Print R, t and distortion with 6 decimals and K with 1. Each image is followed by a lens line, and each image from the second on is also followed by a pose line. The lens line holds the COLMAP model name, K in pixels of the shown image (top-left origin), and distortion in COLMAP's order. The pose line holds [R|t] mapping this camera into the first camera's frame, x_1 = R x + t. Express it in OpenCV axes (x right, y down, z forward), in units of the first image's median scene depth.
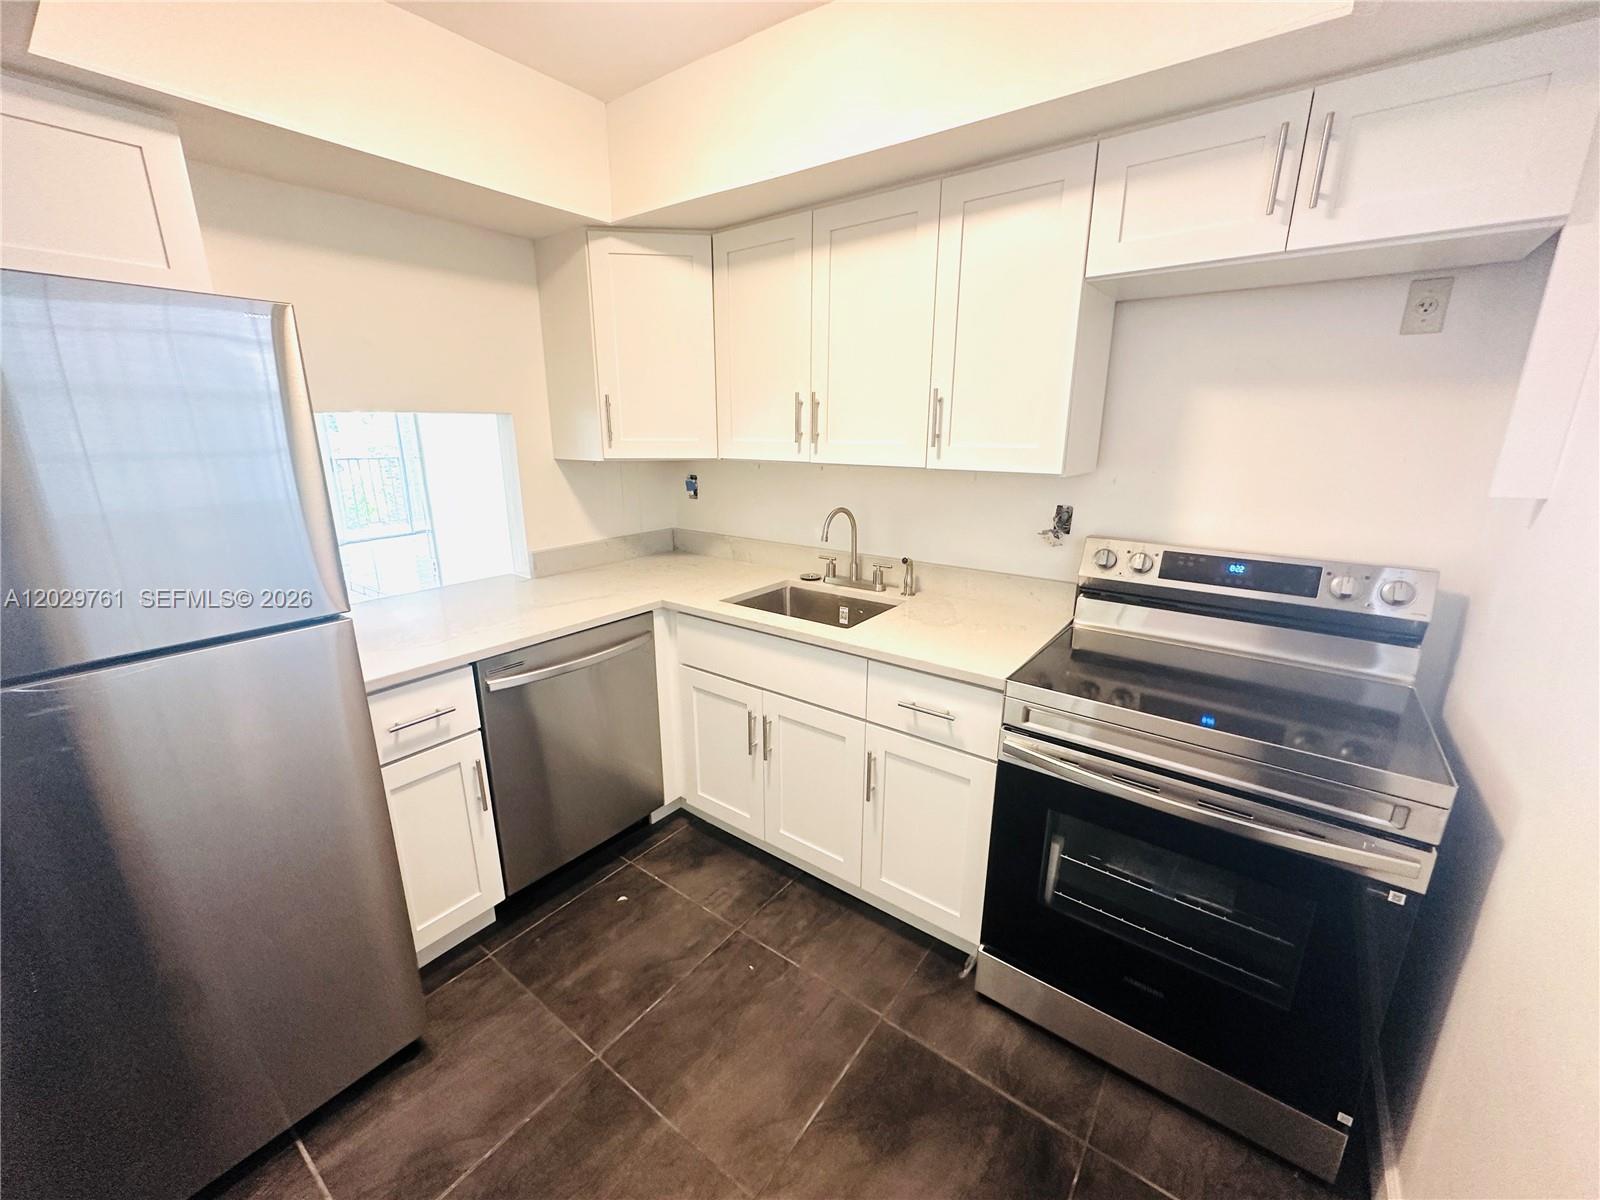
lens RADIAL K [[634.3, 0, 801.6], [0, 634.3, 600.0], [0, 0, 1]] dist [-0.002474, -0.000328]
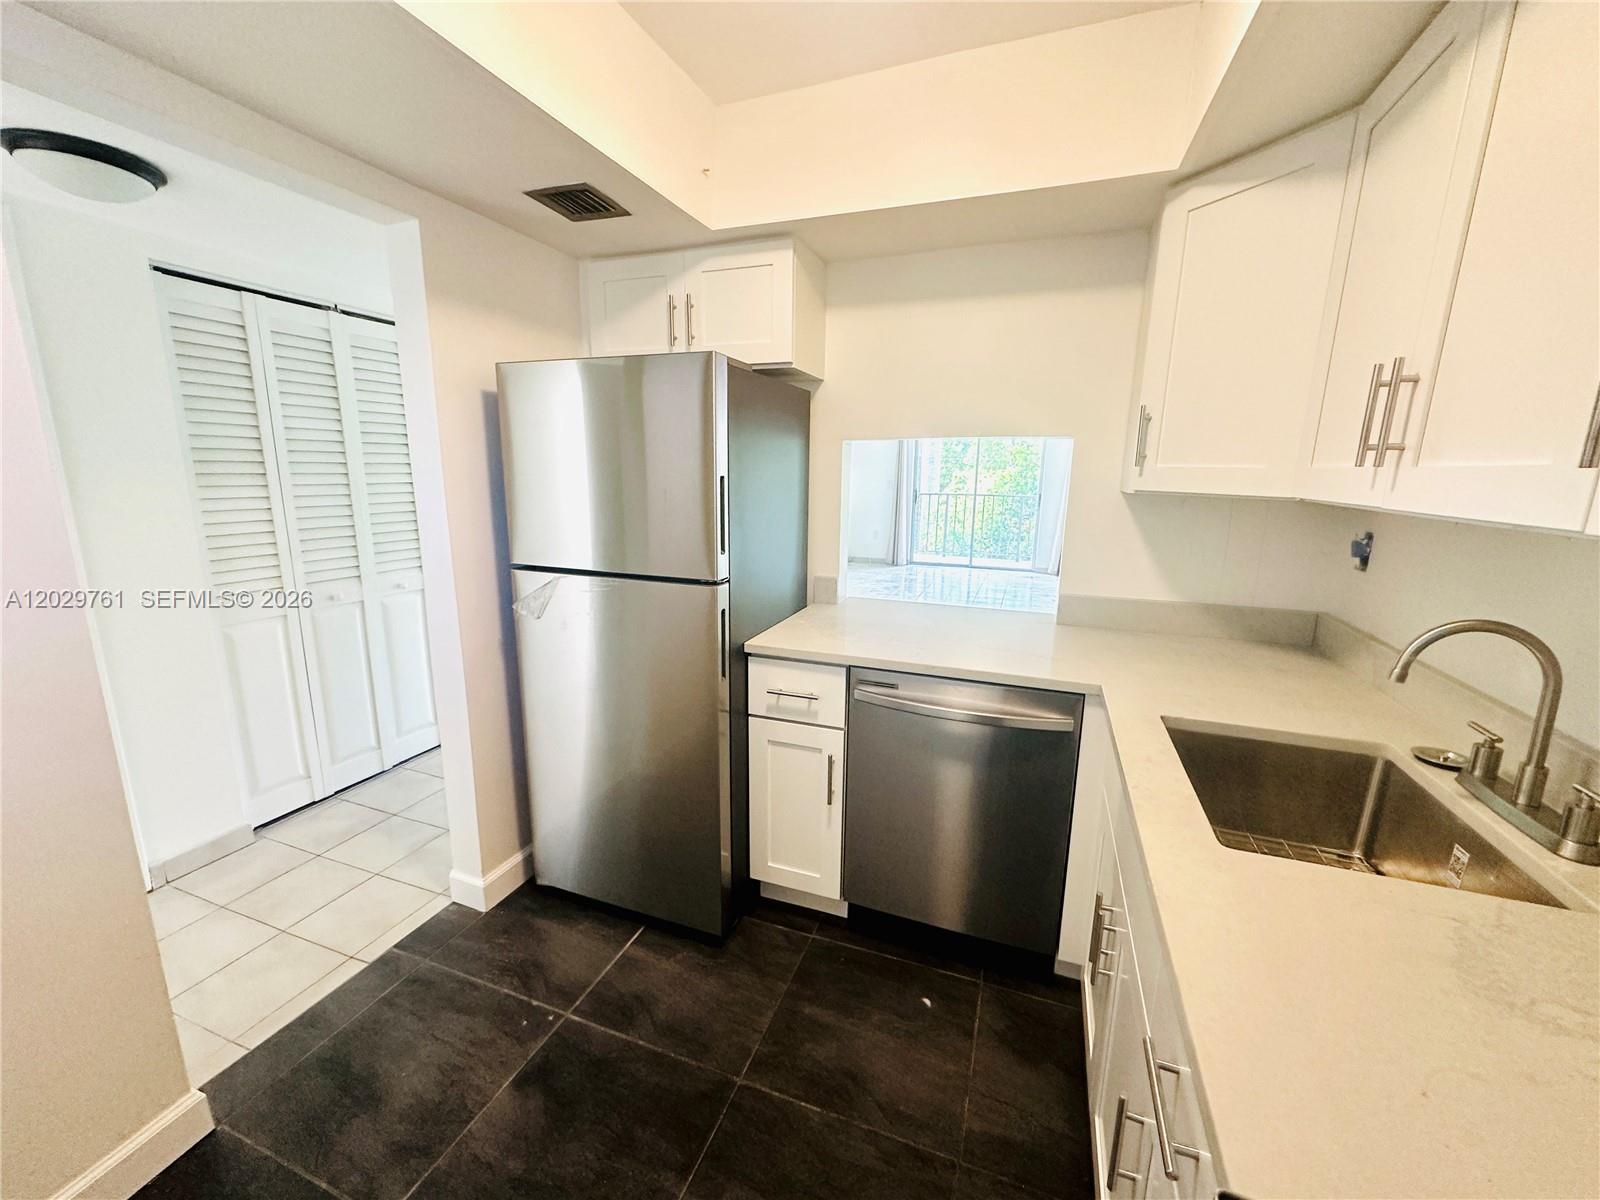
lens RADIAL K [[634.3, 0, 801.6], [0, 634.3, 600.0], [0, 0, 1]] dist [-0.002474, -0.000328]
pose [[0.277220, 0.195648, -0.940676, 0.376563], [-0.267167, 0.956133, 0.120128, -0.097561], [0.922914, 0.218016, 0.317330, 0.499759]]
